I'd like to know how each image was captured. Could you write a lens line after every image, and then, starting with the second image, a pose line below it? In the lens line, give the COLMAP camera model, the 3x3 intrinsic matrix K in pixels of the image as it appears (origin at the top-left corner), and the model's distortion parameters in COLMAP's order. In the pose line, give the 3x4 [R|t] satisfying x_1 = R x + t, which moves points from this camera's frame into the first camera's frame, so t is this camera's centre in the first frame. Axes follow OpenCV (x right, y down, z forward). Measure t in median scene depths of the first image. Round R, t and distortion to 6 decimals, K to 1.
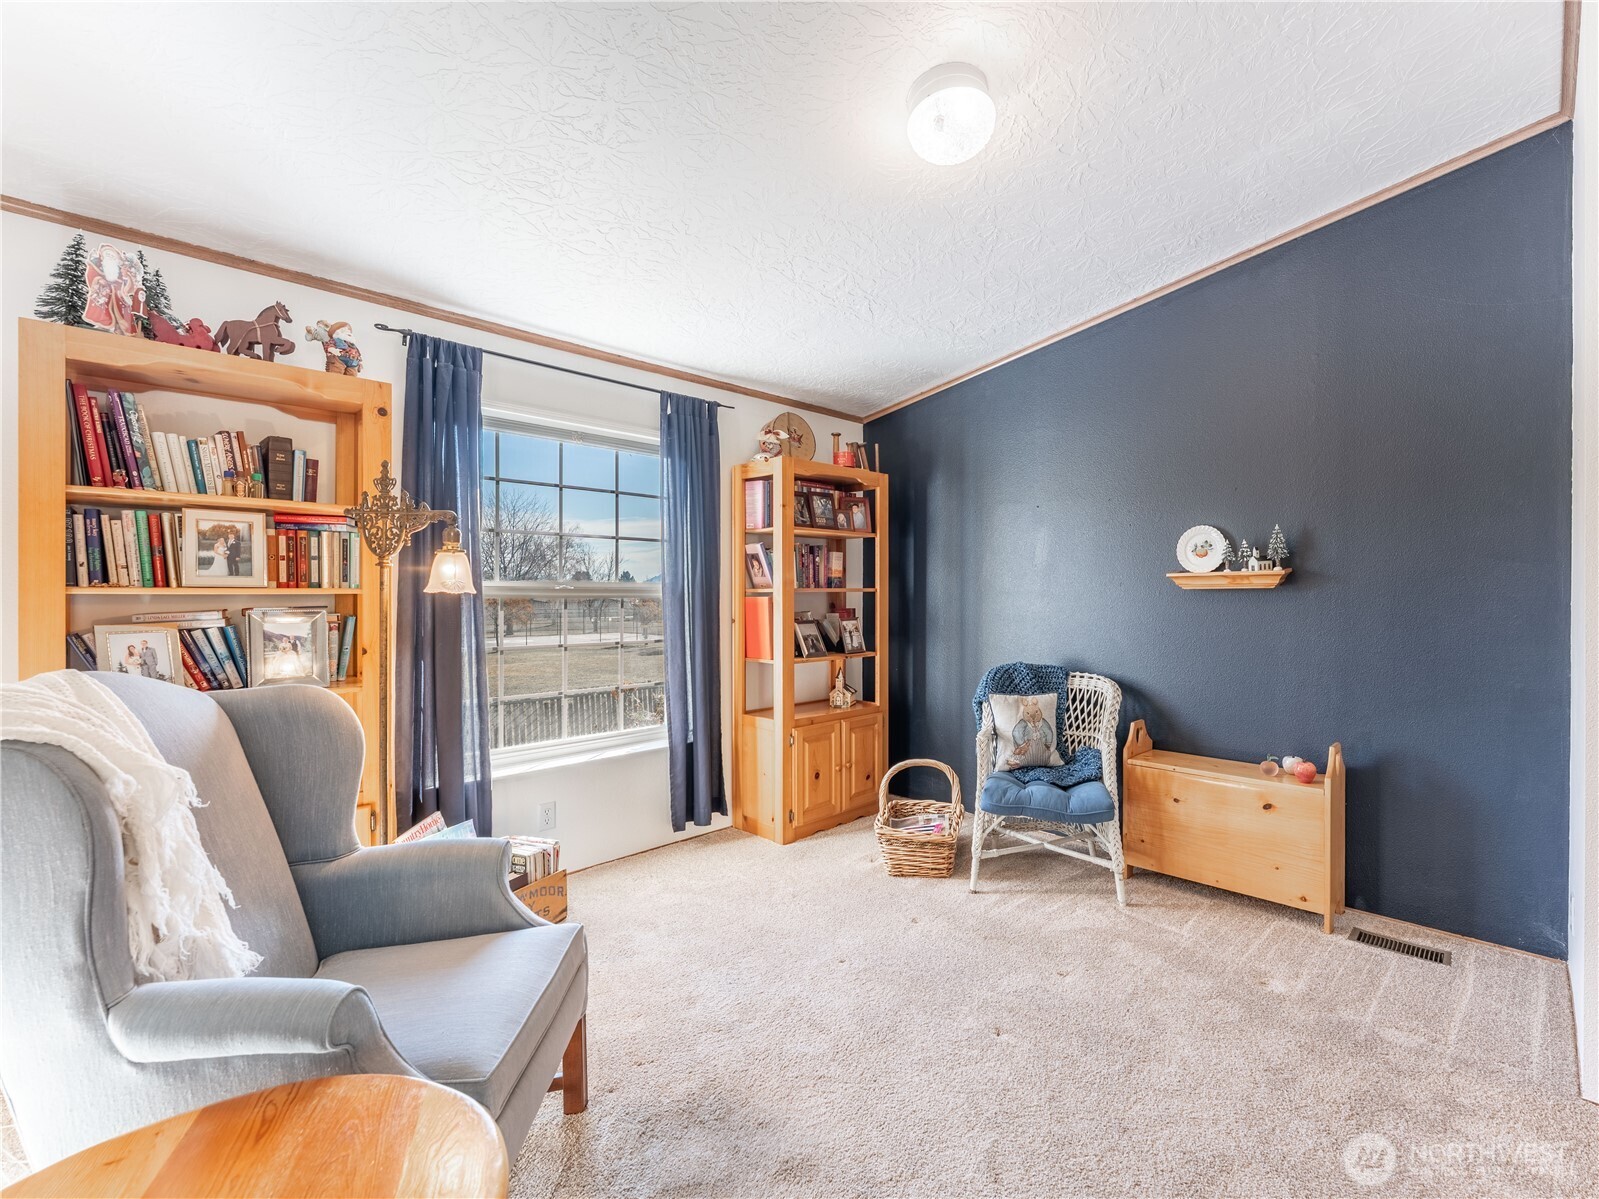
lens RADIAL K [[711.6, 0, 823.4], [0, 711.6, 599.4], [0, 0, 1]] dist [0.000421, 0.000325]
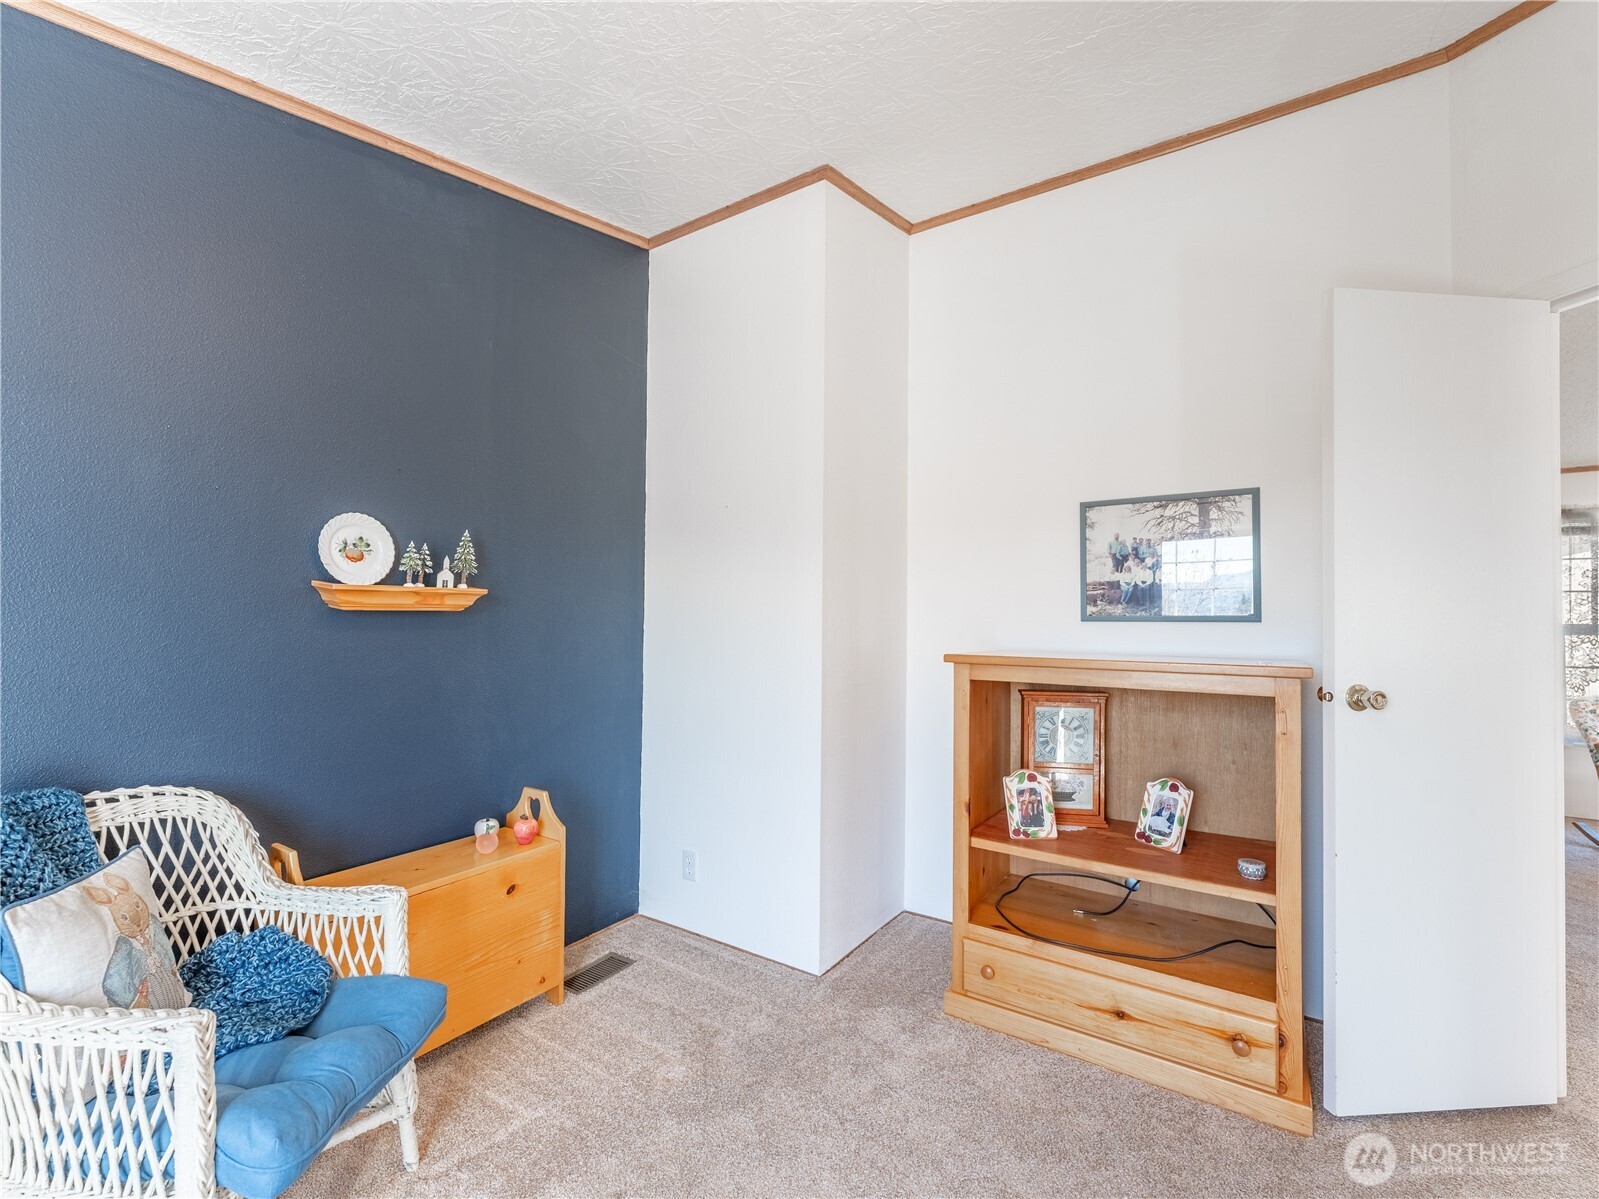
lens RADIAL K [[711.6, 0, 823.4], [0, 711.6, 599.4], [0, 0, 1]] dist [0.000421, 0.000325]
pose [[-0.197624, 0.020750, 0.980058, -0.205195], [-0.011167, 0.999663, -0.023417, -0.014338], [-0.980214, -0.015572, -0.197326, 0.749264]]
